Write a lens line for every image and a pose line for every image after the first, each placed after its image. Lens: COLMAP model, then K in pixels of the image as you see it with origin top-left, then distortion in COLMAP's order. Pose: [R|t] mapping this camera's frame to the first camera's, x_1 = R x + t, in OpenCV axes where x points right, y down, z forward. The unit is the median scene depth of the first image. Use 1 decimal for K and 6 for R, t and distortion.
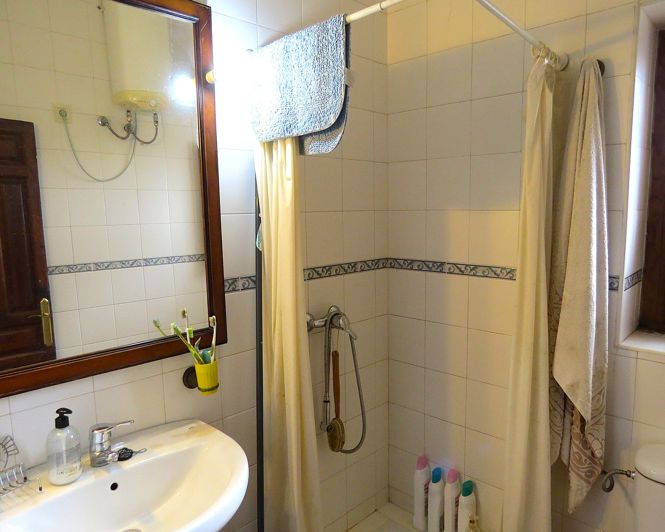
lens RADIAL K [[483.8, 0, 332.5], [0, 483.8, 266.0], [0, 0, 1]] dist [-0.015347, -0.004982]
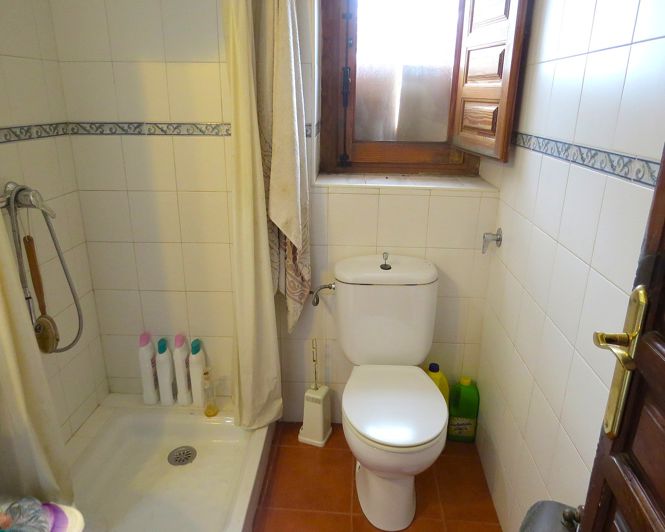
lens RADIAL K [[483.8, 0, 332.5], [0, 483.8, 266.0], [0, 0, 1]] dist [-0.015347, -0.004982]
pose [[0.742045, -0.196347, 0.640951, -0.145191], [0.063456, 0.972423, 0.224424, 0.076940], [-0.667340, -0.125861, 0.734041, 0.052849]]
